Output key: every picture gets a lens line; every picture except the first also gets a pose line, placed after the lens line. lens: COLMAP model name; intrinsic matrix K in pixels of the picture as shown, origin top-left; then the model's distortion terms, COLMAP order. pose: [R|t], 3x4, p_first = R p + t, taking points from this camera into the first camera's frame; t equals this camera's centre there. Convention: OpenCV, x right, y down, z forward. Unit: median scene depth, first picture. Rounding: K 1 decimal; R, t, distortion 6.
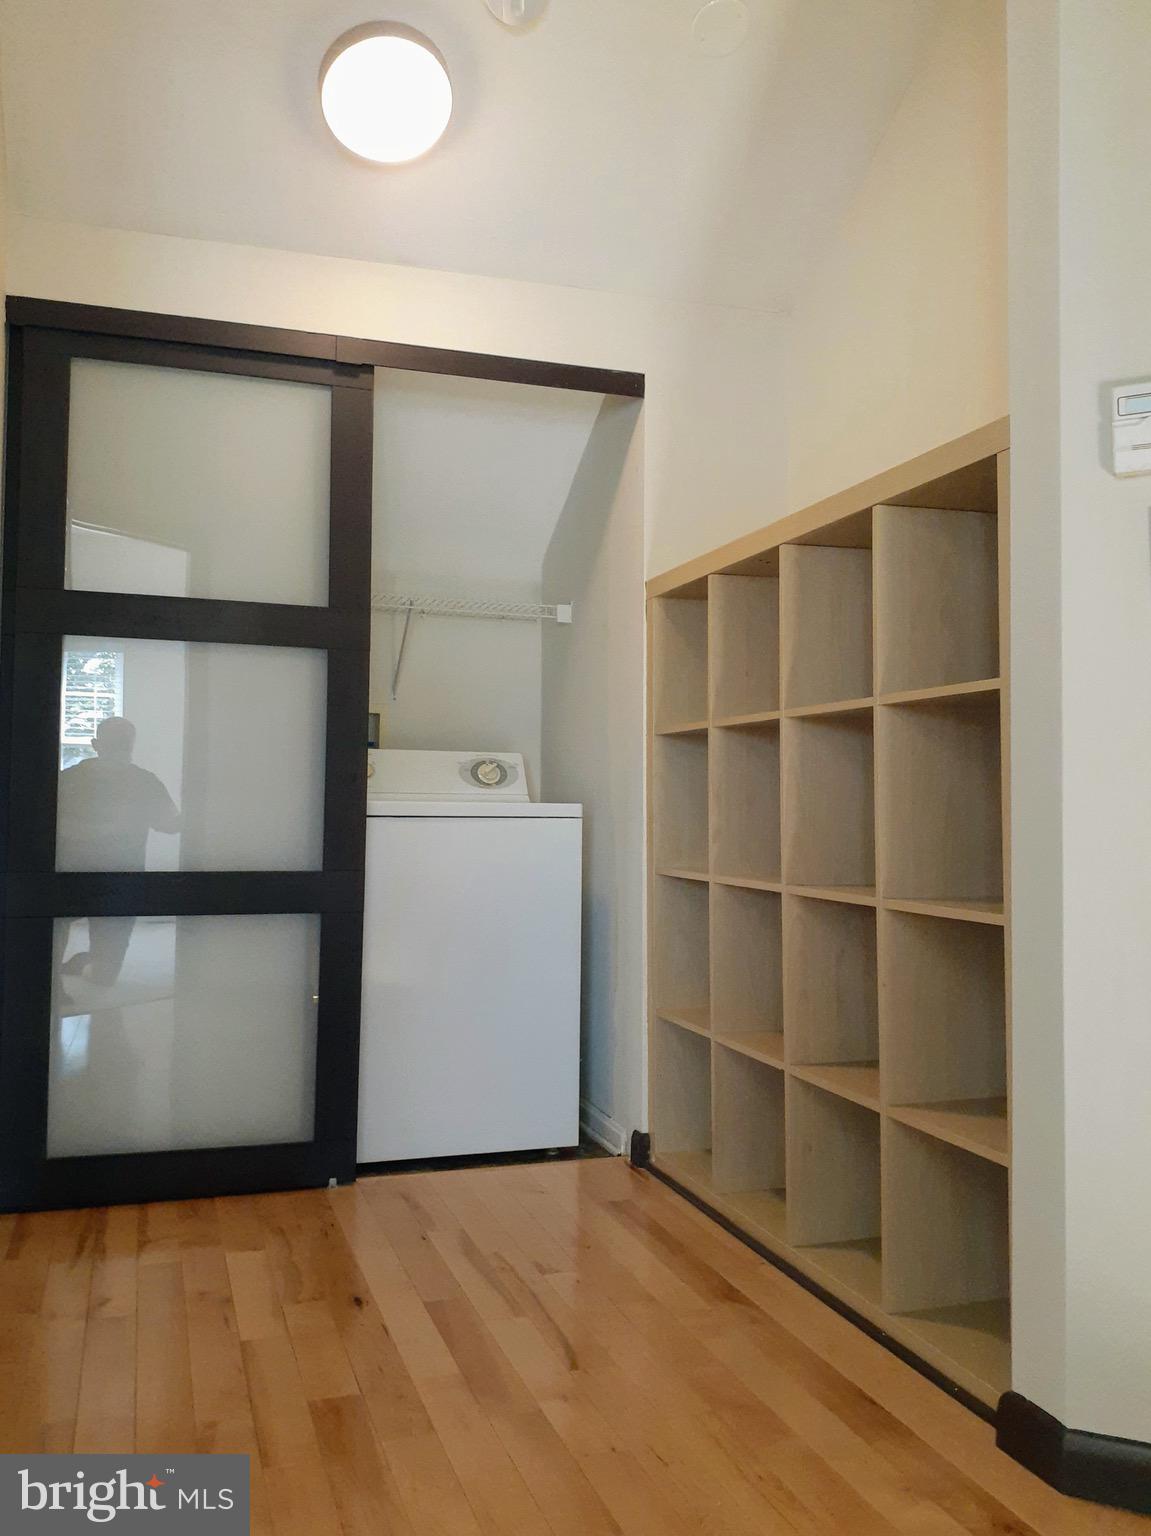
lens RADIAL K [[1244.2, 0, 575.5], [0, 1244.2, 768.0], [0, 0, 1]] dist [-0.003904, -0.002230]
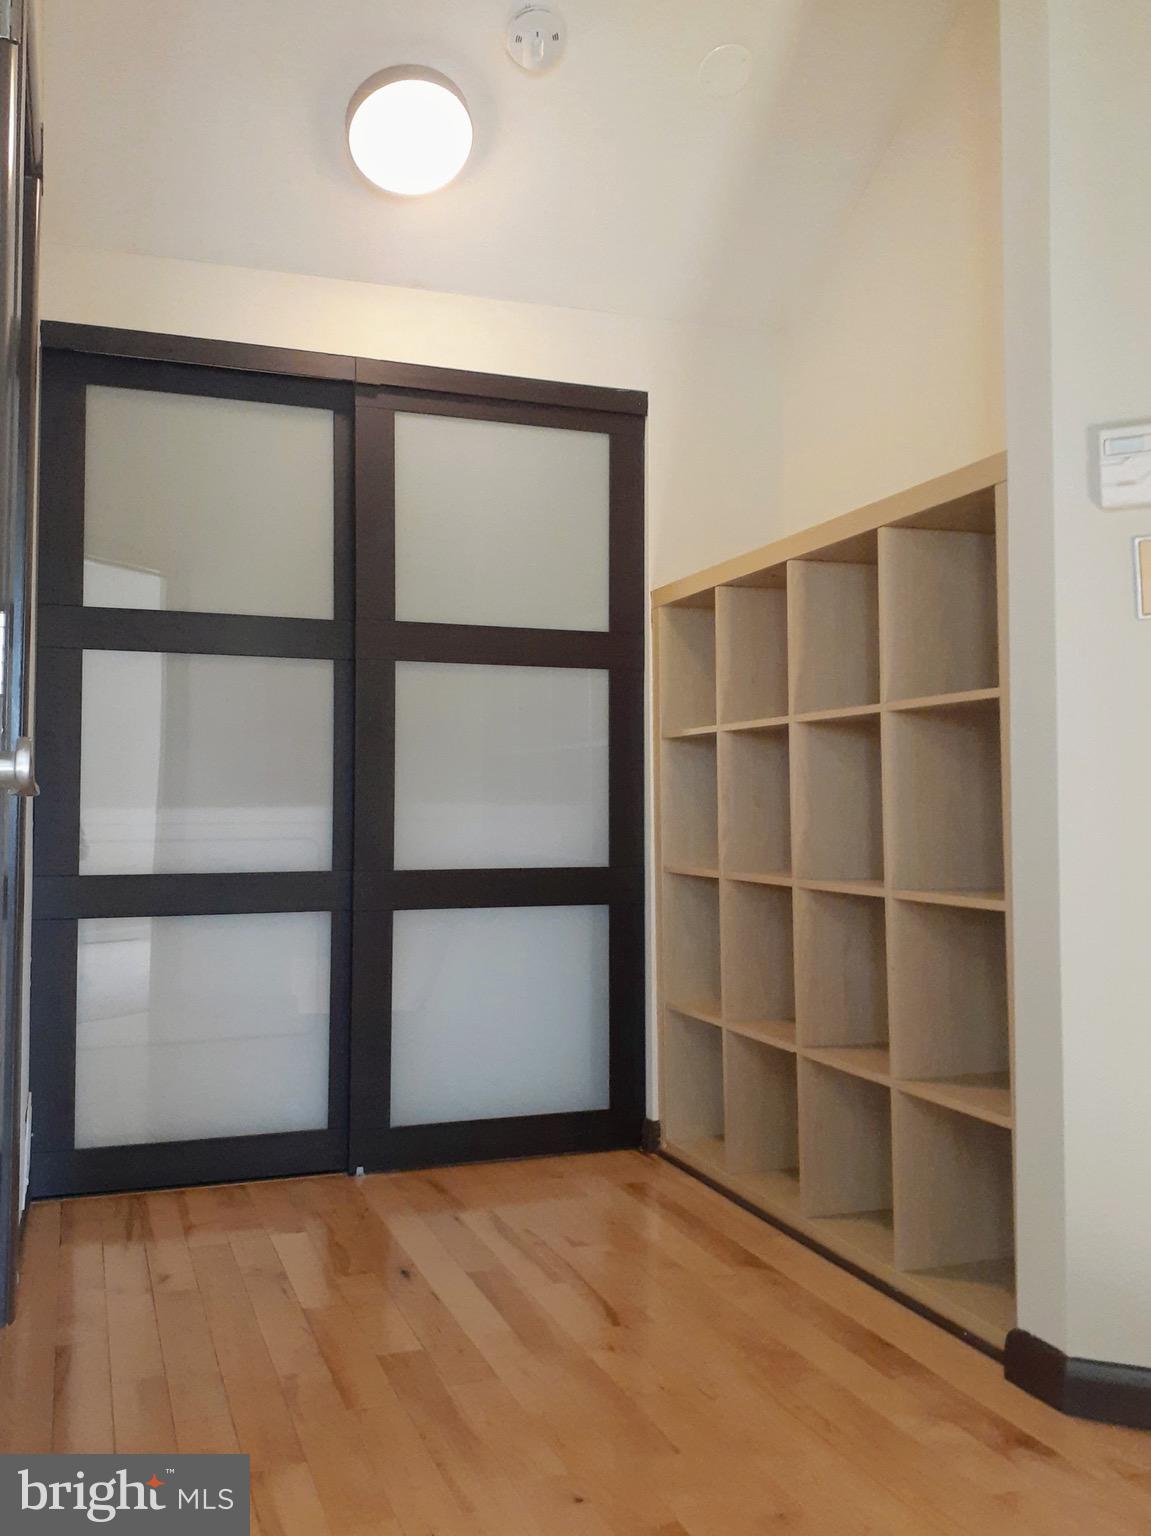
lens RADIAL K [[1283.7, 0, 575.5], [0, 1283.7, 768.0], [0, 0, 1]] dist [0.003890, -0.000167]
pose [[0.999625, -0.008950, 0.025881, -0.055044], [0.008952, 0.999960, 0.000074, -0.003859], [-0.025881, 0.000158, 0.999665, -0.110417]]
